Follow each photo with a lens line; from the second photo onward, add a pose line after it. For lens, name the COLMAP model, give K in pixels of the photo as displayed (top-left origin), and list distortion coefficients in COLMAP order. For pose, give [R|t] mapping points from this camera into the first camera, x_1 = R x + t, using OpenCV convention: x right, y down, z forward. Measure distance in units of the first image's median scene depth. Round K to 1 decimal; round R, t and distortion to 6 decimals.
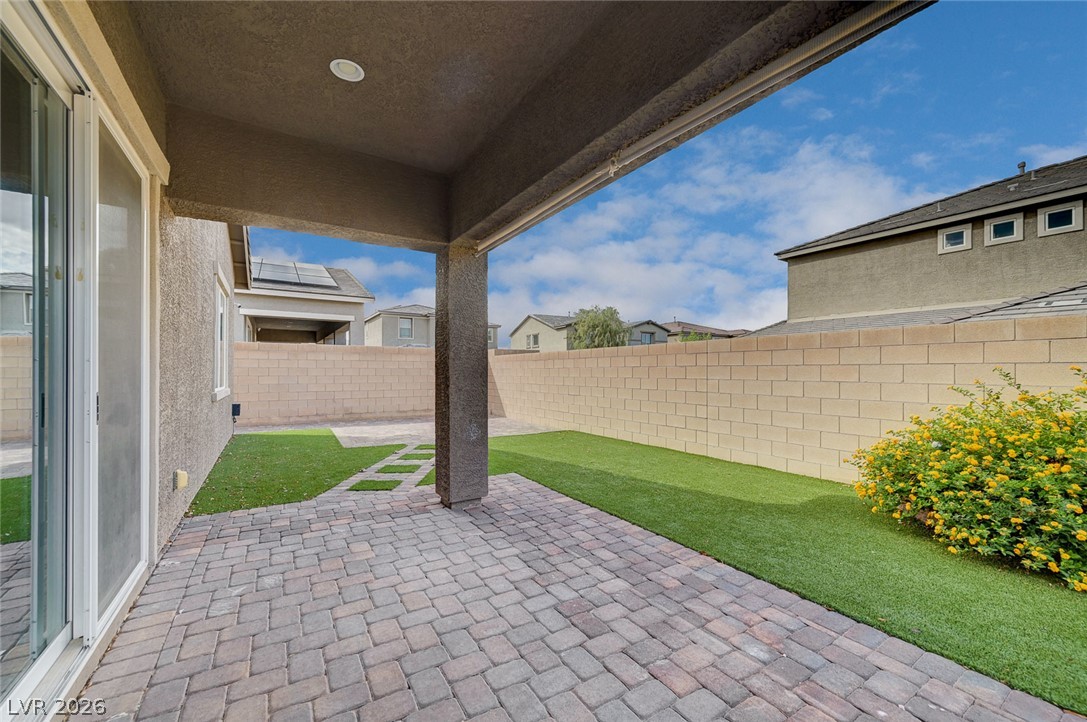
lens RADIAL K [[429.9, 0, 547.3], [0, 429.9, 371.9], [0, 0, 1]] dist [-0.003279, 0.000194]
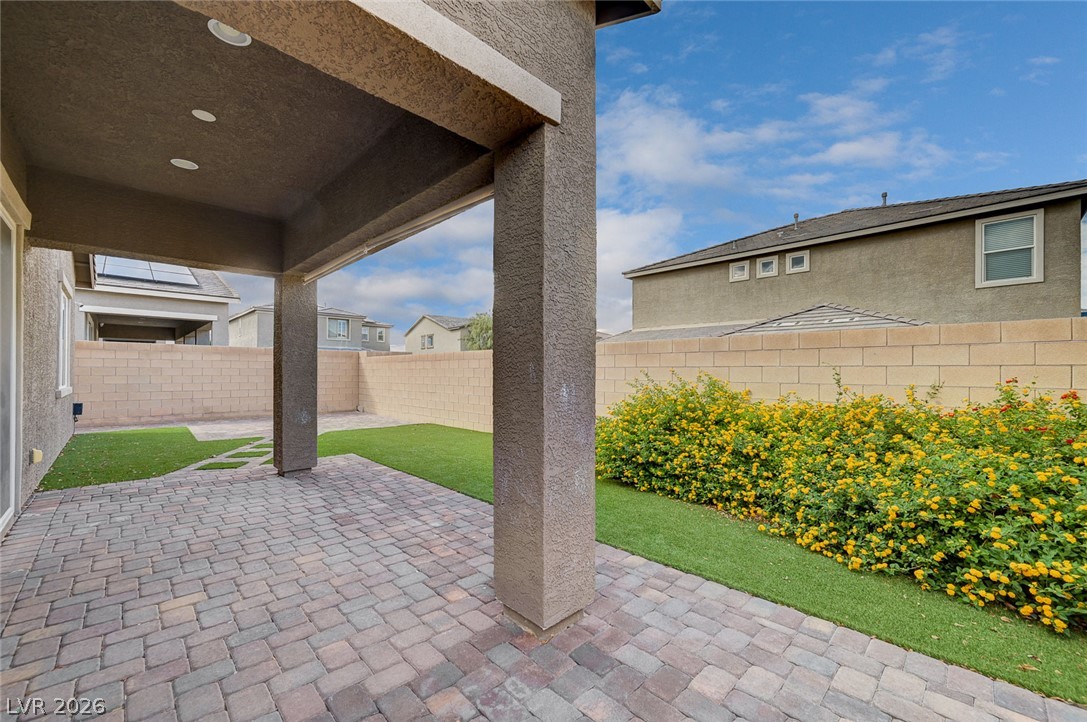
lens RADIAL K [[429.9, 0, 547.3], [0, 429.9, 371.9], [0, 0, 1]] dist [-0.003279, 0.000194]
pose [[0.976656, 0.002280, 0.214796, 0.196215], [-0.001961, 0.999997, -0.001698, 0.001247], [-0.214800, 0.001237, 0.976657, -0.316515]]
